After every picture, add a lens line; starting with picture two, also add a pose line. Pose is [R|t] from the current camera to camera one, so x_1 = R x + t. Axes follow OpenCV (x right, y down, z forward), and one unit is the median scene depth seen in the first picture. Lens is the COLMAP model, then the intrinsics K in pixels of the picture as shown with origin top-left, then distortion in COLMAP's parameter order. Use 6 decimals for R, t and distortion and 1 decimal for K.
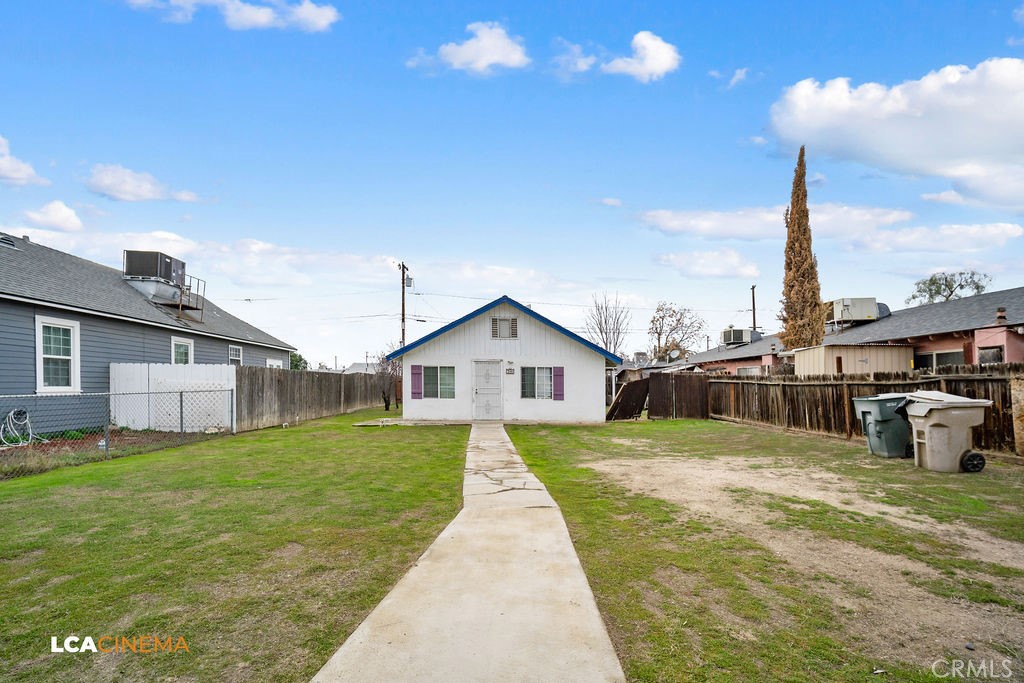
lens RADIAL K [[475.1, 0, 512.1], [0, 475.1, 384.1], [0, 0, 1]] dist [-0.000196, 0.000029]
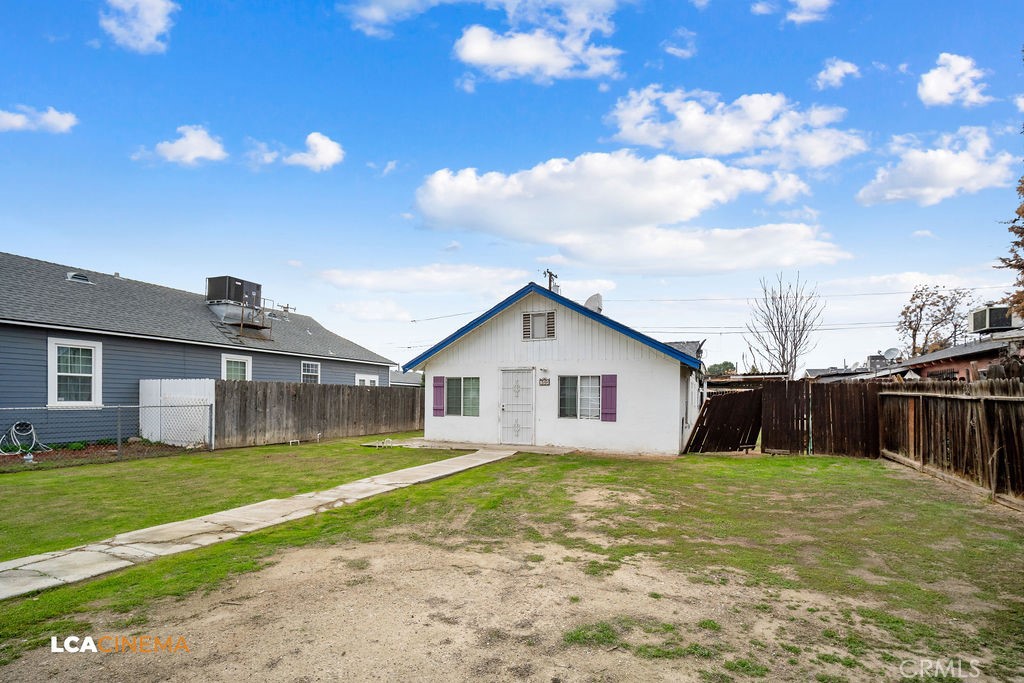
lens RADIAL K [[467.9, 0, 512.1], [0, 467.9, 405.1], [0, 0, 1]] dist [-0.002174, -0.000026]
pose [[0.897124, 0.006030, -0.441738, 0.284499], [0.000670, 0.999887, 0.015010, -0.001156], [0.441778, -0.013761, 0.897019, 0.307008]]
